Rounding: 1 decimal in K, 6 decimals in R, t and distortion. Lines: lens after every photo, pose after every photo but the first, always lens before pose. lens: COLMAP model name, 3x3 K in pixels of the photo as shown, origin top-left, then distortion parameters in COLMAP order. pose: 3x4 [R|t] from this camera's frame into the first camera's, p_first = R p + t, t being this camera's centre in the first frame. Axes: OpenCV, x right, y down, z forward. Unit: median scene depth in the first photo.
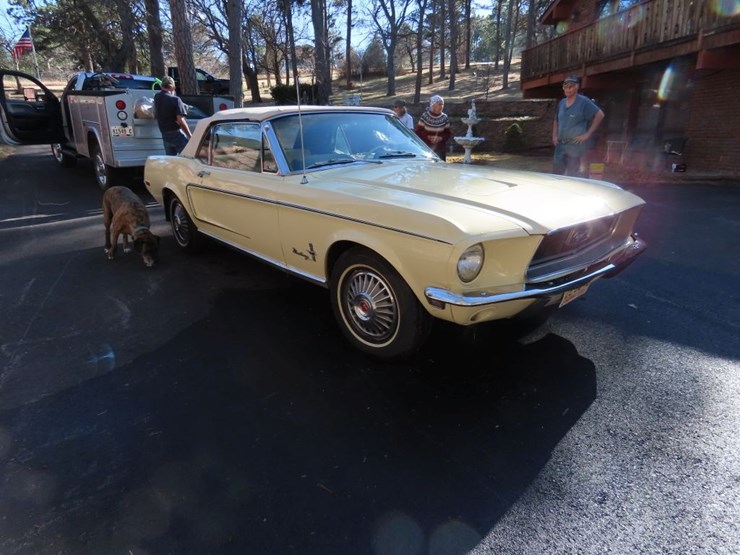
lens RADIAL K [[469.6, 0, 372.6], [0, 469.6, 279.8], [0, 0, 1]] dist [-0.008338, -0.003011]
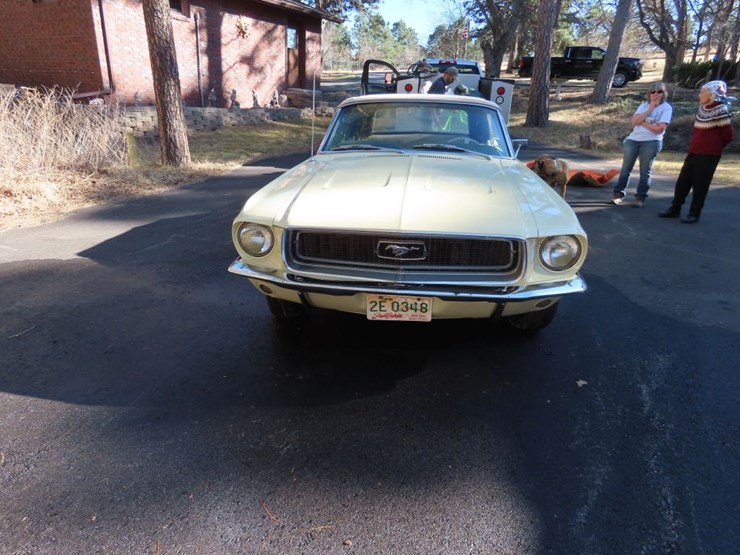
lens RADIAL K [[469.6, 0, 372.6], [0, 469.6, 279.8], [0, 0, 1]] dist [-0.008338, -0.003011]
pose [[0.696715, 0.276768, -0.661806, 0.266803], [-0.250323, 0.958382, 0.137269, -0.039943], [0.672255, 0.070028, 0.737000, 0.079864]]
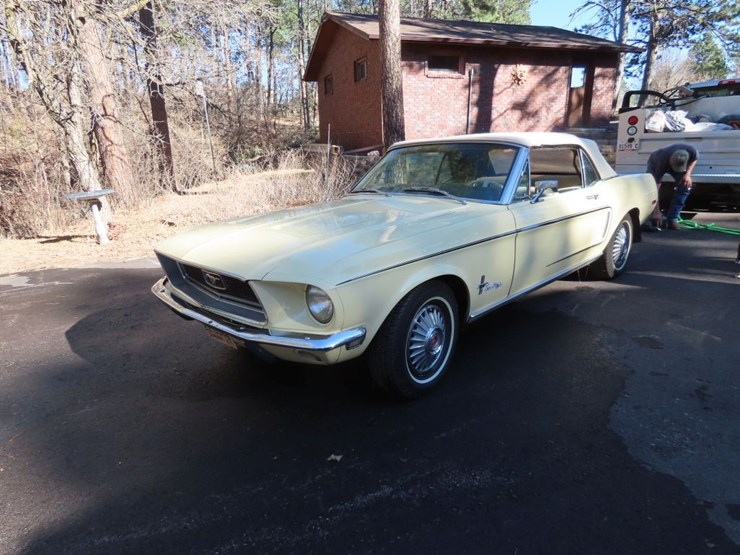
lens RADIAL K [[469.6, 0, 372.6], [0, 469.6, 279.8], [0, 0, 1]] dist [-0.008338, -0.003011]
pose [[0.082544, 0.270240, -0.959248, 0.381692], [-0.270039, 0.932589, 0.239492, -0.113822], [0.959305, 0.239266, 0.149955, 0.309037]]
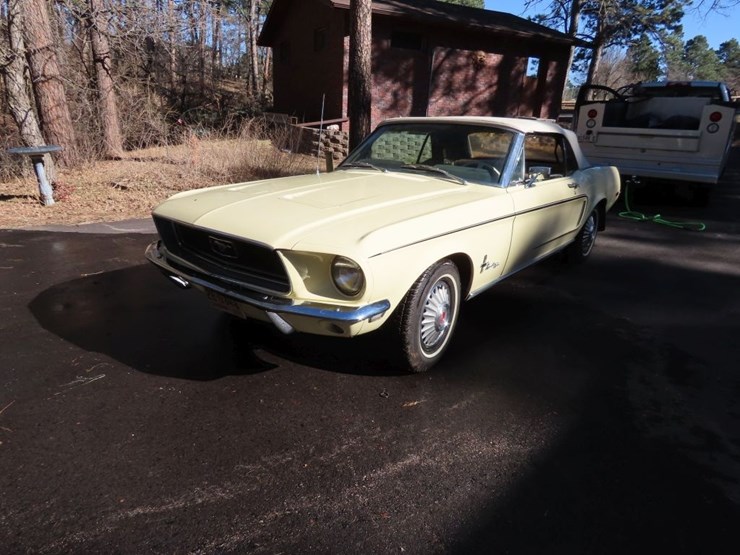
lens RADIAL K [[469.6, 0, 372.6], [0, 469.6, 279.8], [0, 0, 1]] dist [-0.008338, -0.003011]
pose [[0.185442, 0.320632, -0.928874, 0.378024], [-0.333785, 0.909619, 0.247348, -0.100504], [0.924229, 0.264176, 0.275704, 0.271411]]
